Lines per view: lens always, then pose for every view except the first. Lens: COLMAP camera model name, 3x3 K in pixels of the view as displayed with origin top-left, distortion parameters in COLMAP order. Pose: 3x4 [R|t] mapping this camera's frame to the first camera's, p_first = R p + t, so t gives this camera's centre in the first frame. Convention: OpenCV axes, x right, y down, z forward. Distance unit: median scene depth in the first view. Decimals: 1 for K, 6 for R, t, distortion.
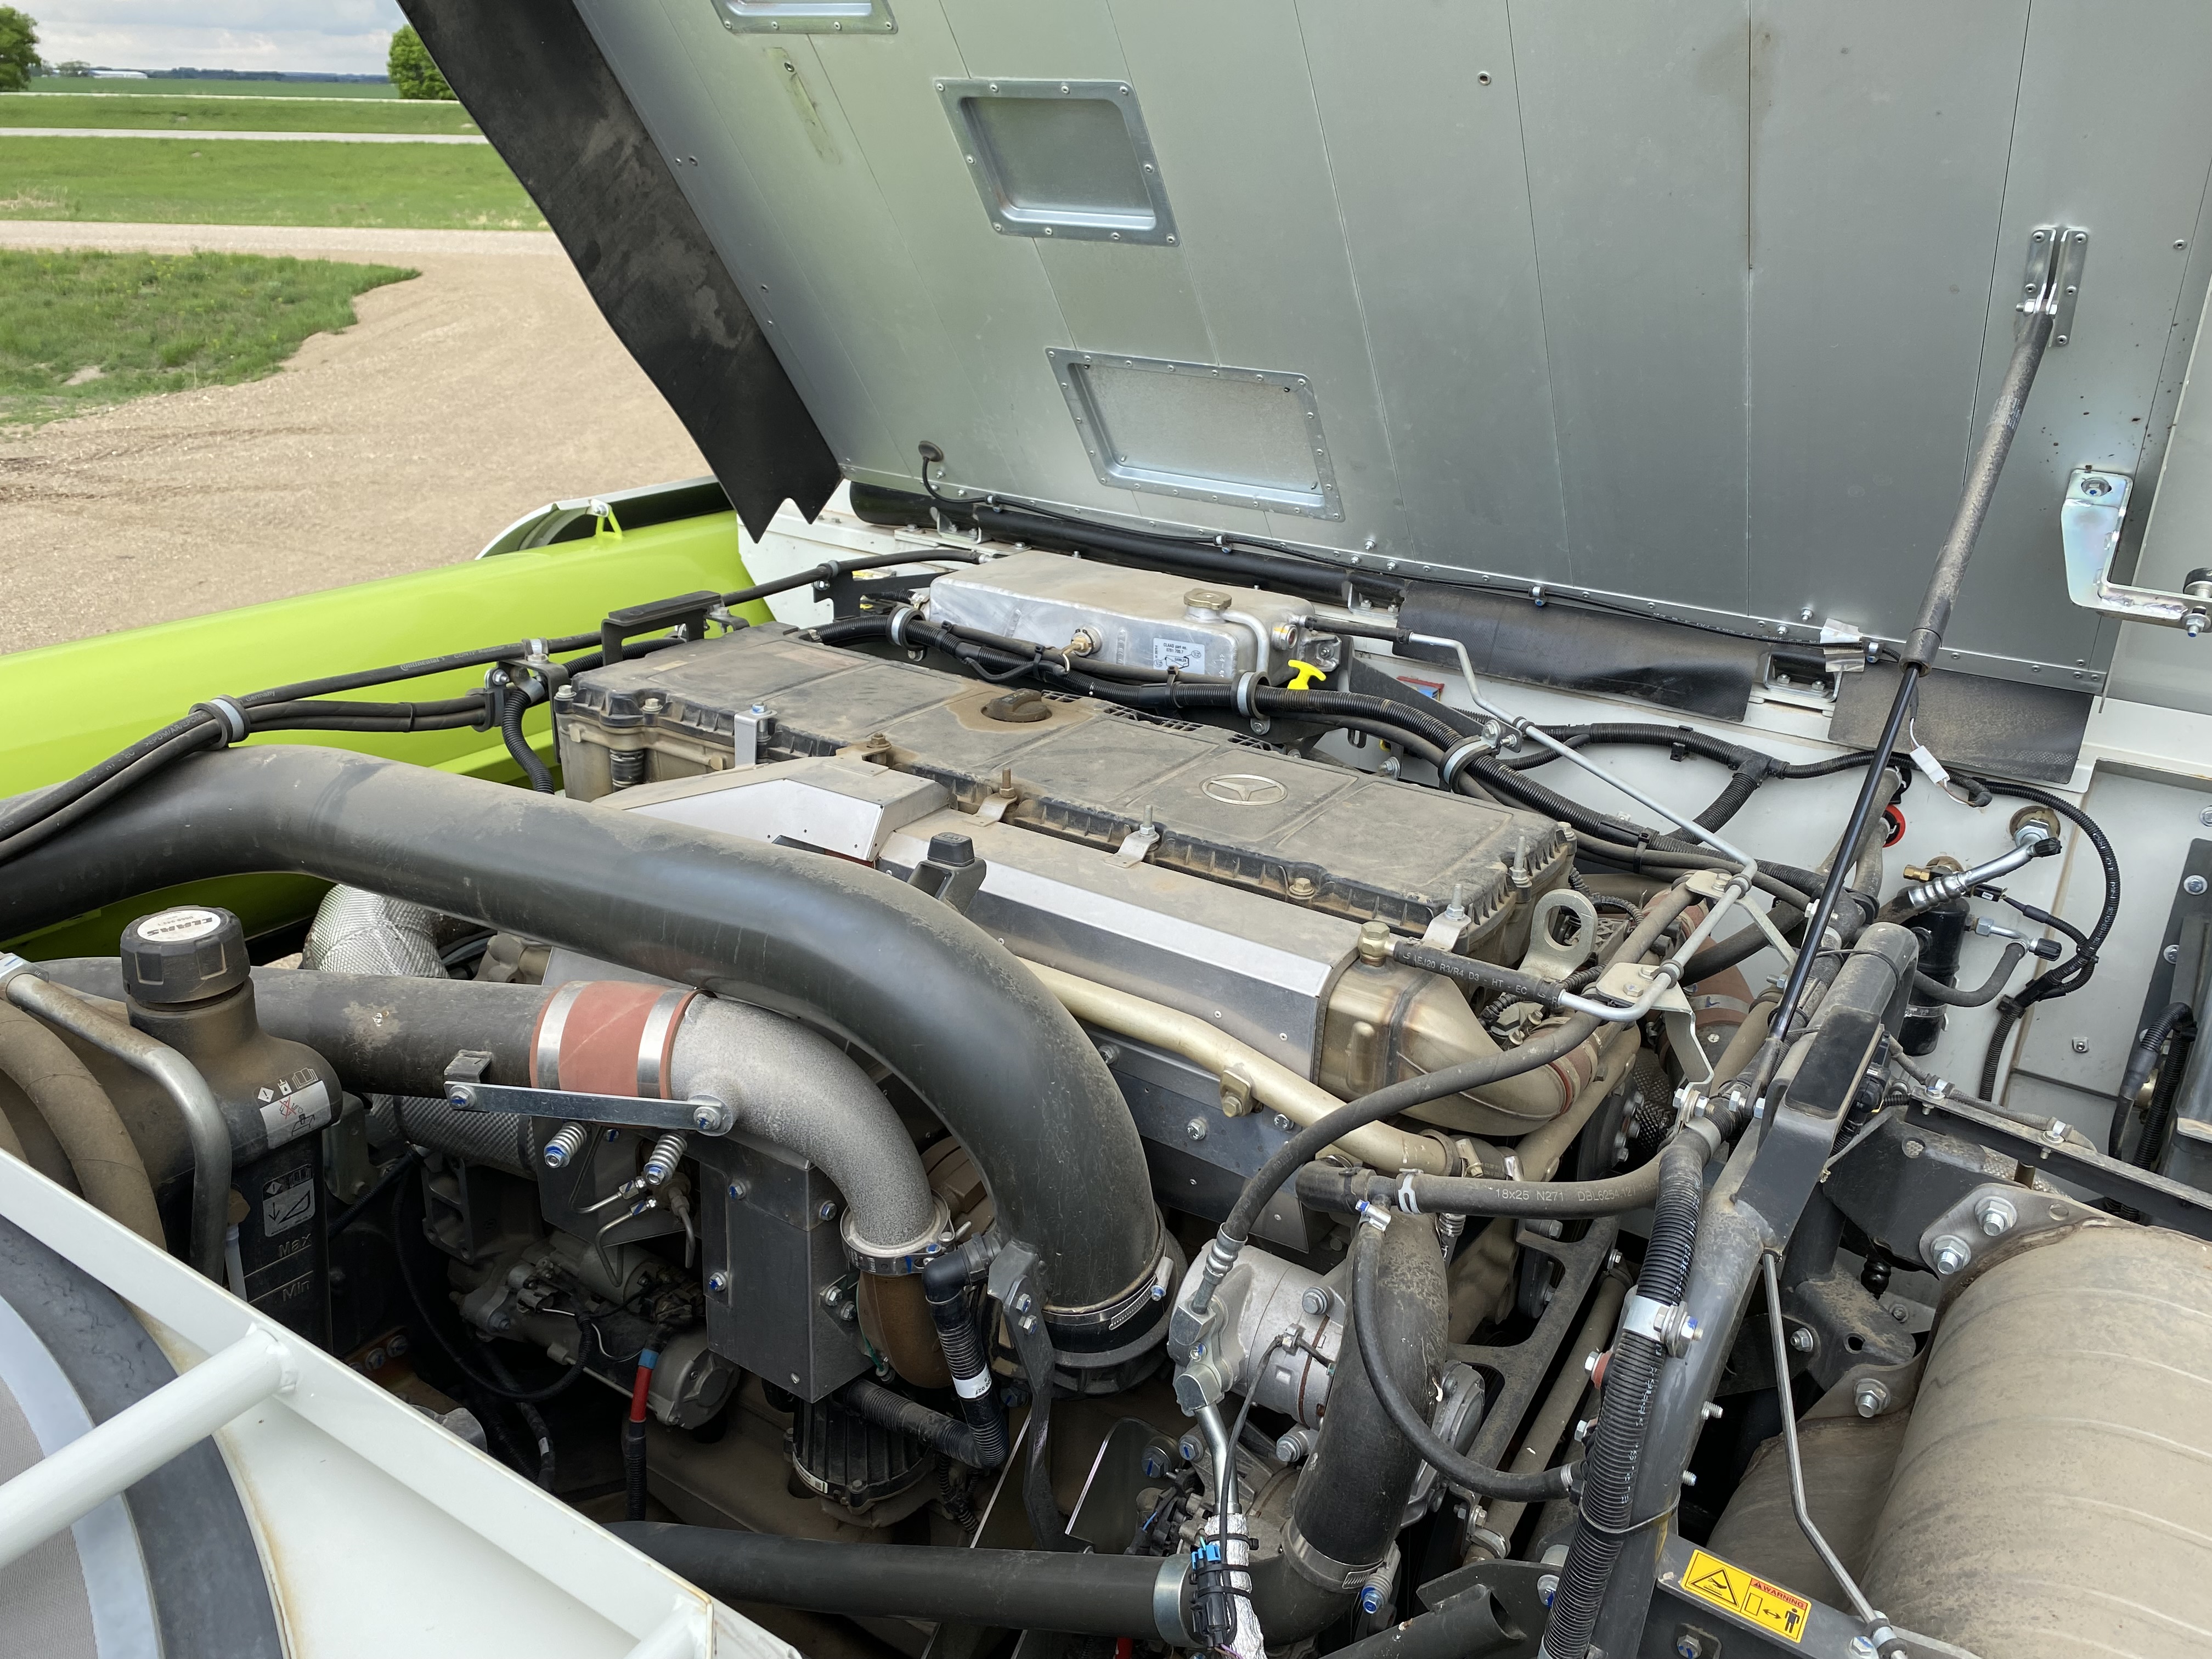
lens RADIAL K [[1685.8, 0, 1098.7], [0, 1685.8, 809.6], [0, 0, 1]] dist [0.081926, -0.115321]
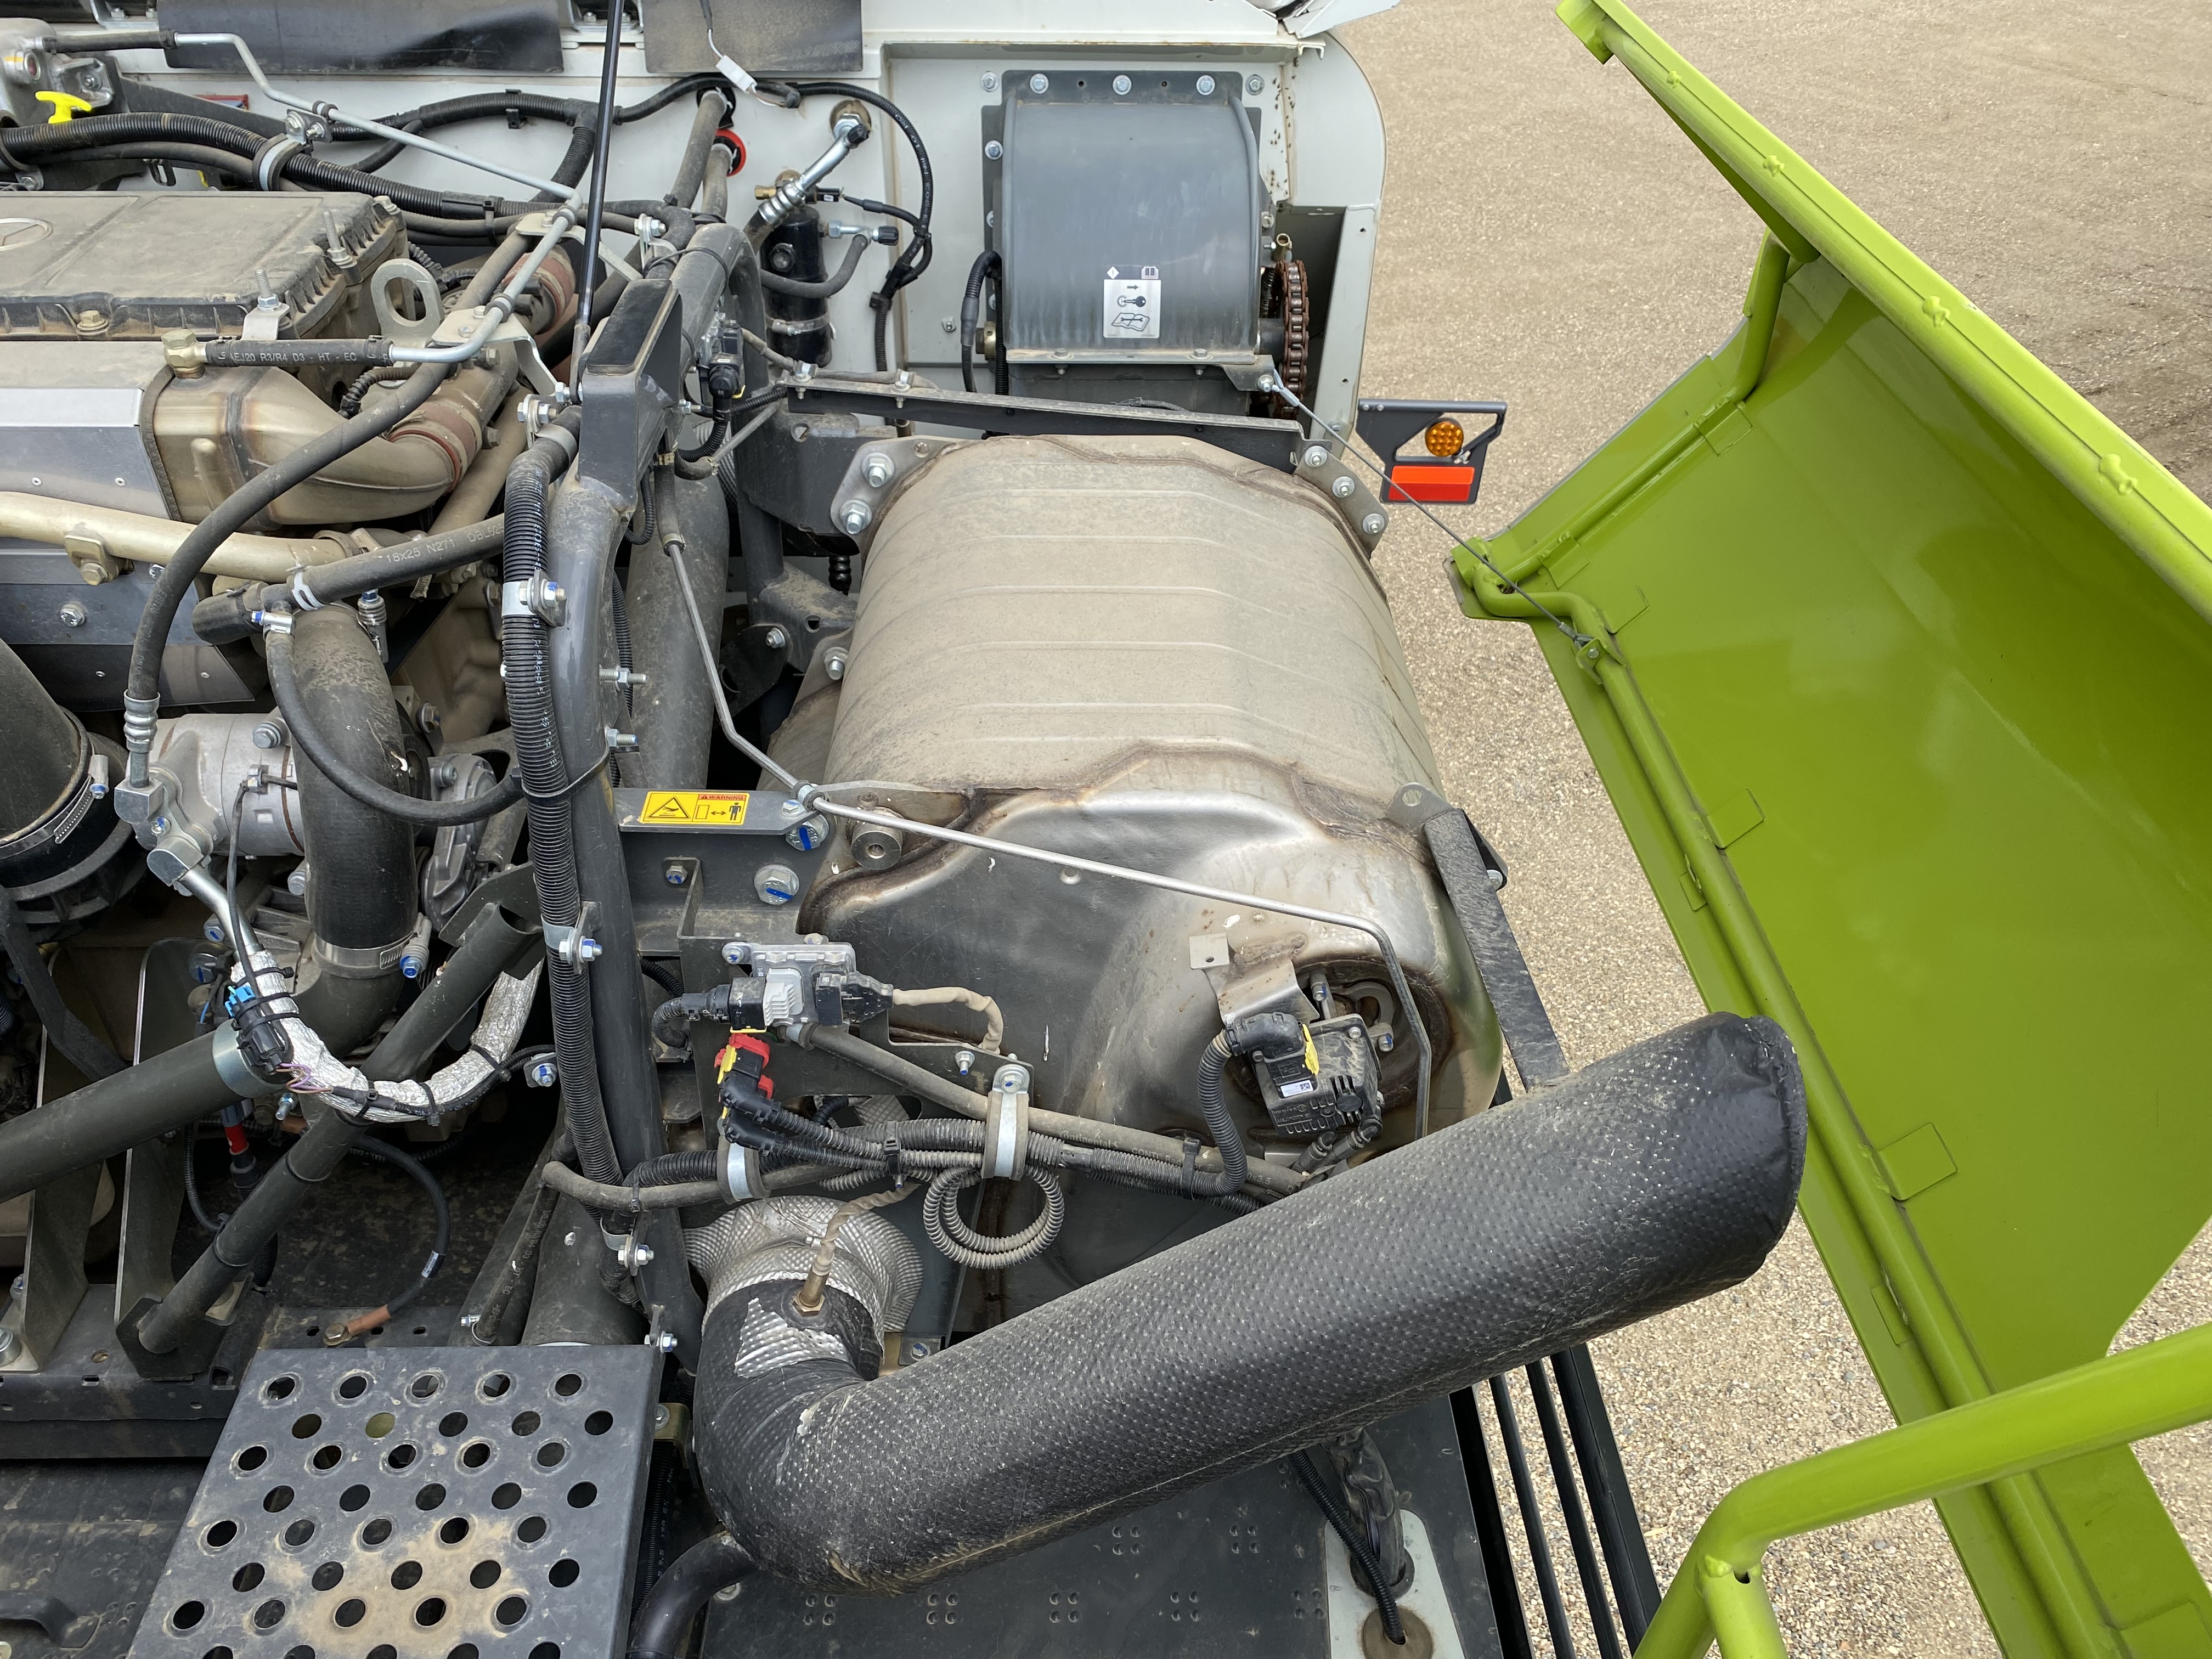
lens RADIAL K [[1722.0, 0, 1106.0], [0, 1722.0, 829.5], [0, 0, 1]] dist [0.005904, 0.012910]
pose [[0.832610, -0.364302, 0.417186, 0.086939], [0.228724, 0.912167, 0.340055, 0.101401], [-0.504426, -0.187712, 0.842804, -0.083736]]
